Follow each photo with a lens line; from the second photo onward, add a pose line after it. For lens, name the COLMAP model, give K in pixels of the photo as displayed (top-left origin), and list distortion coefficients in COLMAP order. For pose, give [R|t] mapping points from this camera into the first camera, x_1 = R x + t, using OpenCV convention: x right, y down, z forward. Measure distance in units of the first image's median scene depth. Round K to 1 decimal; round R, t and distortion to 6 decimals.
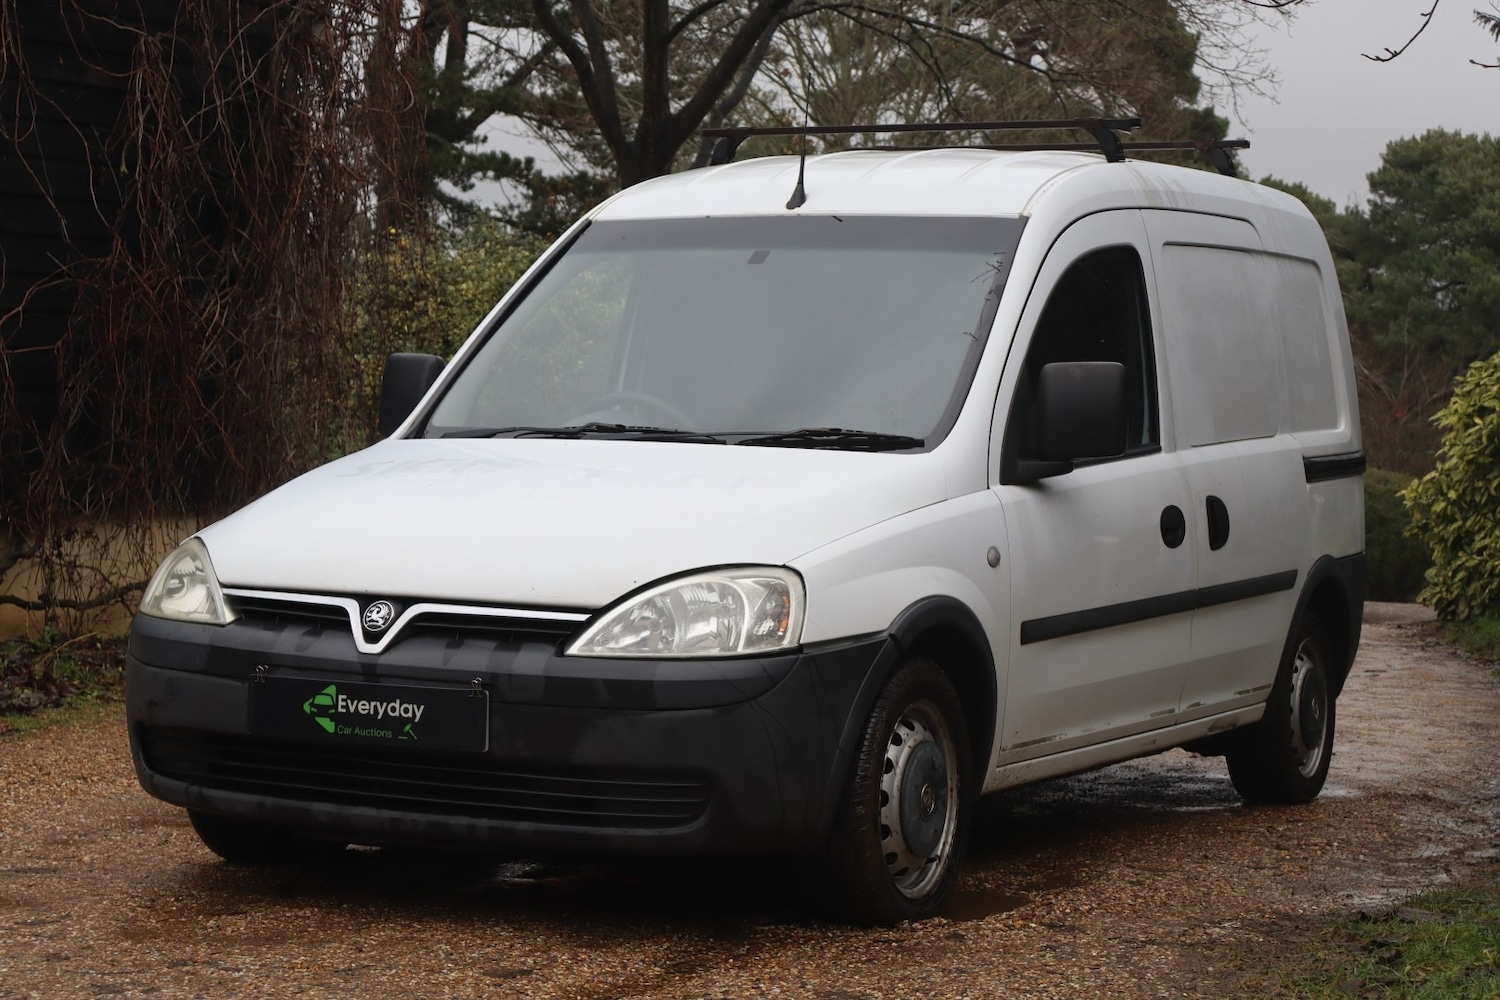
lens RADIAL K [[2932.8, 0, 748.0], [0, 2932.8, 551.7], [0, 0, 1]] dist [0.022164, -0.283217]
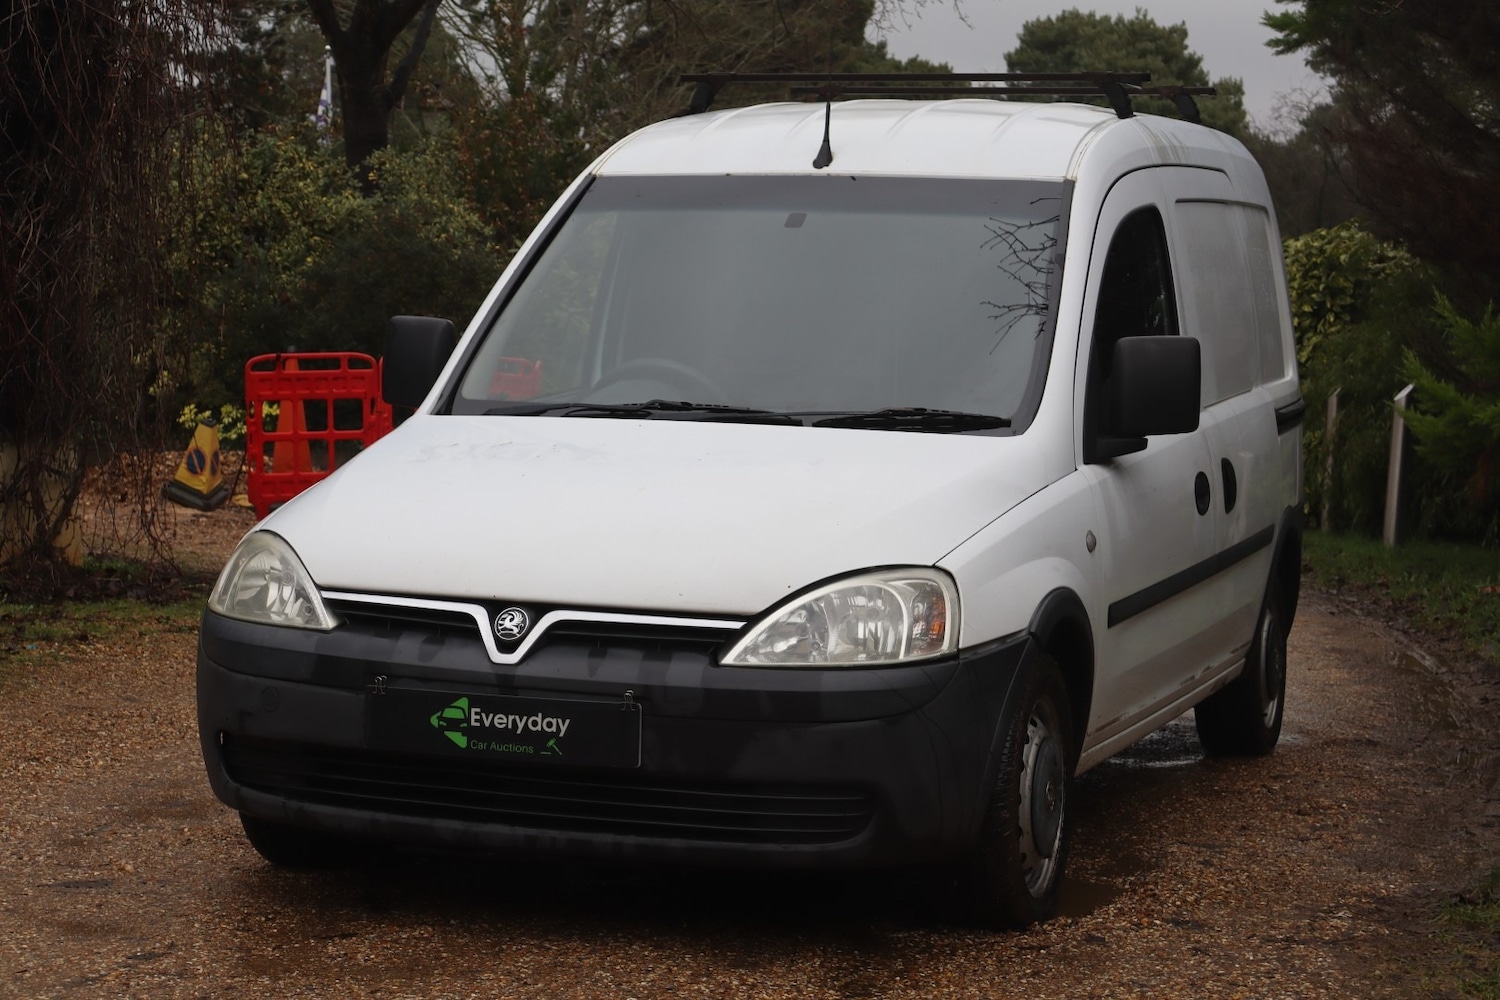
lens RADIAL K [[2916.8, 0, 742.4], [0, 2916.8, 578.5], [0, 0, 1]] dist [0.026360, -0.037788]
pose [[0.991631, -0.012758, 0.128473, -0.144720], [0.005891, 0.998540, 0.053688, -0.035946], [-0.128970, -0.052482, 0.990259, 0.048511]]
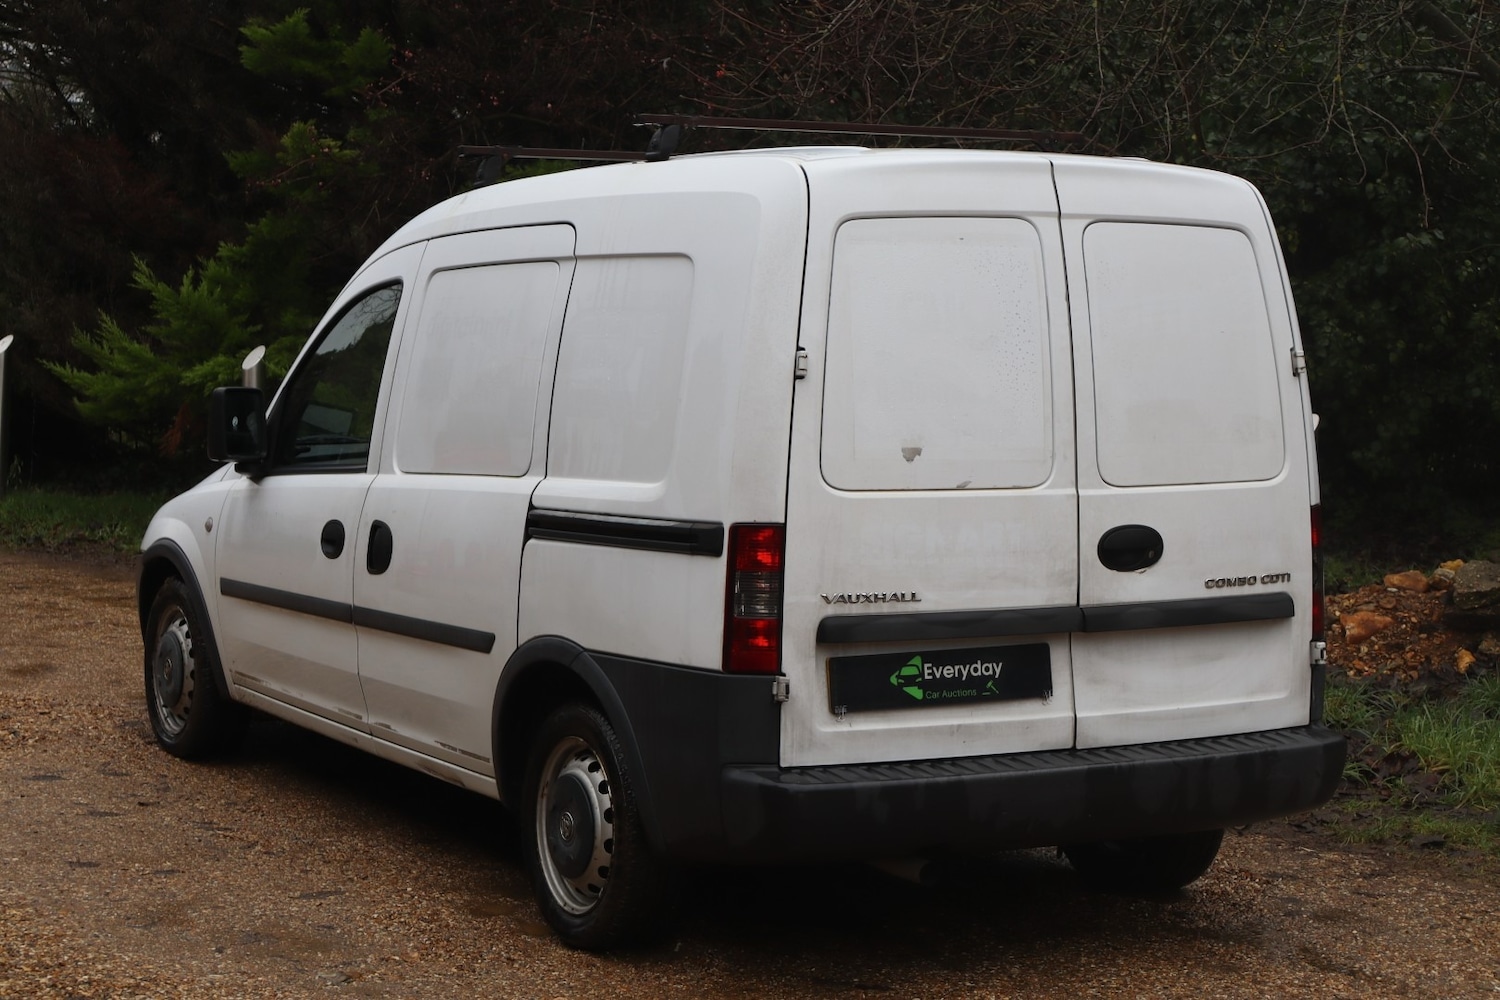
lens RADIAL K [[2932.8, 0, 748.0], [0, 2932.8, 551.7], [0, 0, 1]] dist [0.022164, -0.283217]
pose [[0.599627, -0.103577, 0.793549, -0.897412], [0.027869, 0.993690, 0.108642, -0.136391], [-0.799794, -0.043029, 0.598730, 0.377476]]
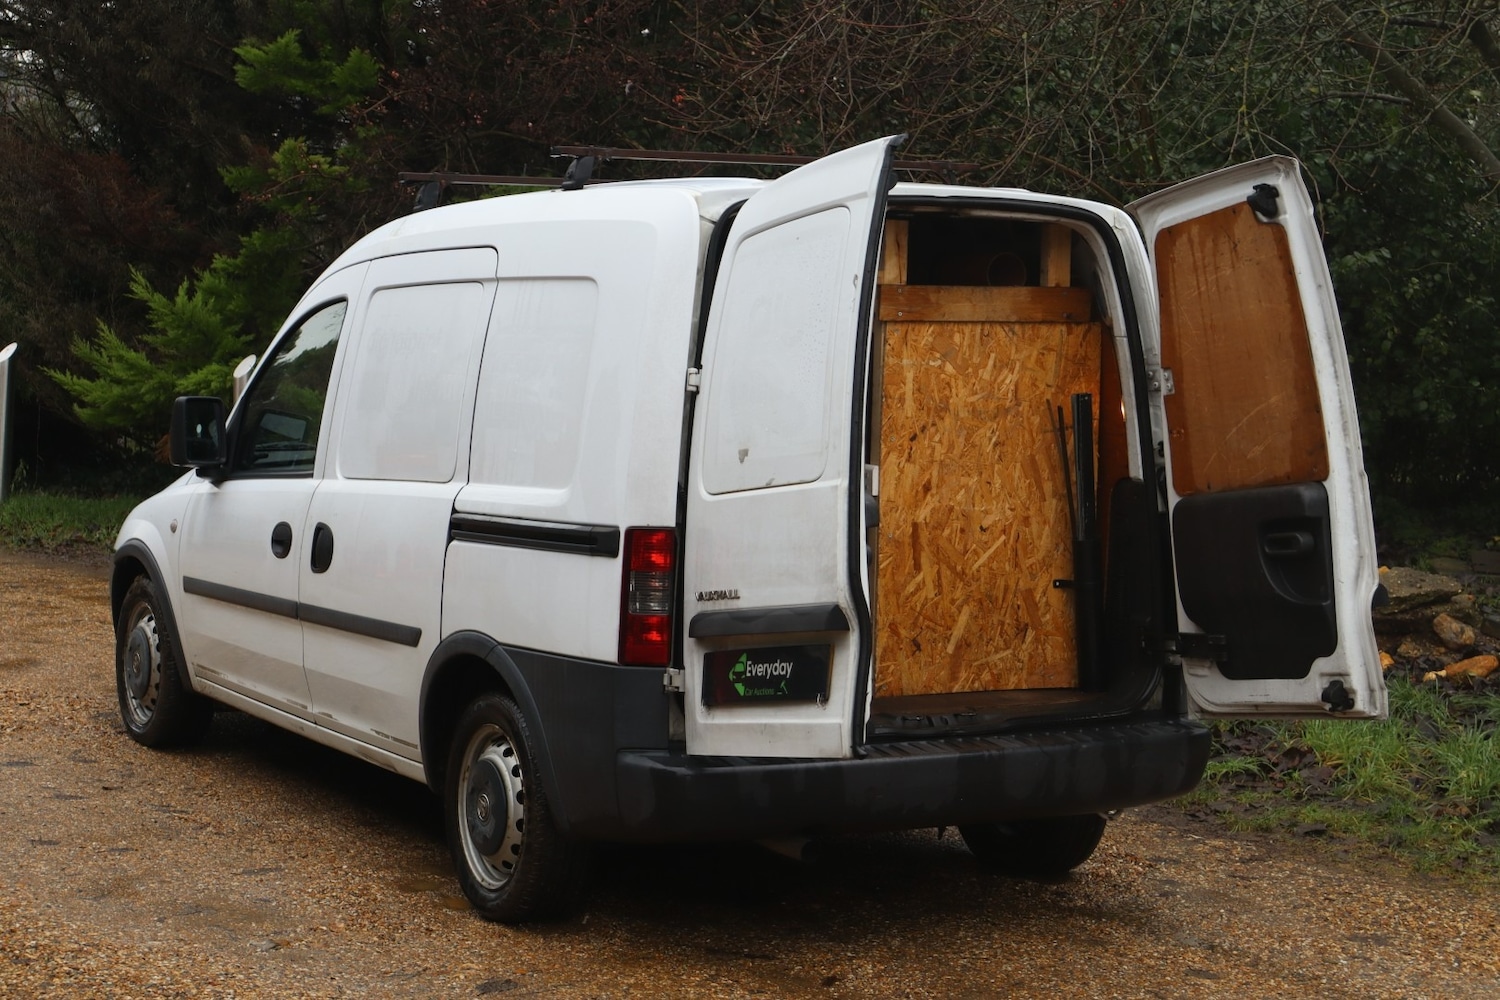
lens RADIAL K [[2932.8, 0, 748.0], [0, 2932.8, 551.7], [0, 0, 1]] dist [0.022164, -0.283217]
pose [[0.608617, -0.098621, 0.787312, -0.930027], [0.023885, 0.994073, 0.106056, -0.141549], [-0.793105, -0.045742, 0.607365, 0.295507]]
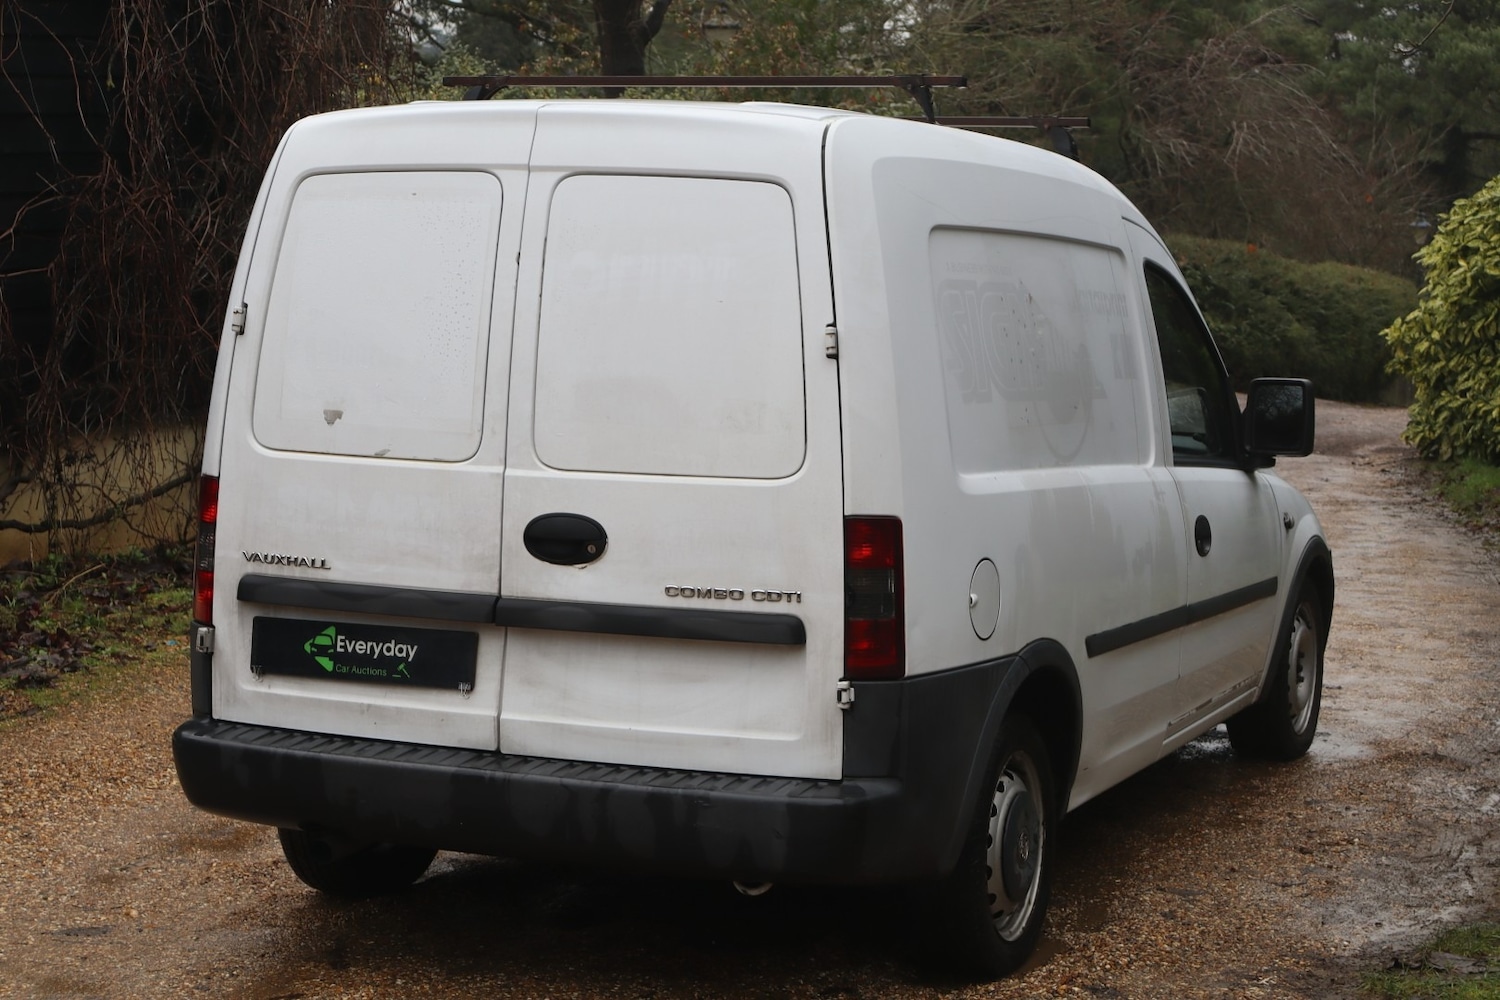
lens RADIAL K [[2932.8, 0, 748.0], [0, 2932.8, 551.7], [0, 0, 1]] dist [0.022164, -0.283217]
pose [[0.999801, -0.016093, 0.011753, -0.022672], [0.015069, 0.996477, 0.082498, -0.096403], [-0.013040, -0.082304, 0.996522, -0.001647]]
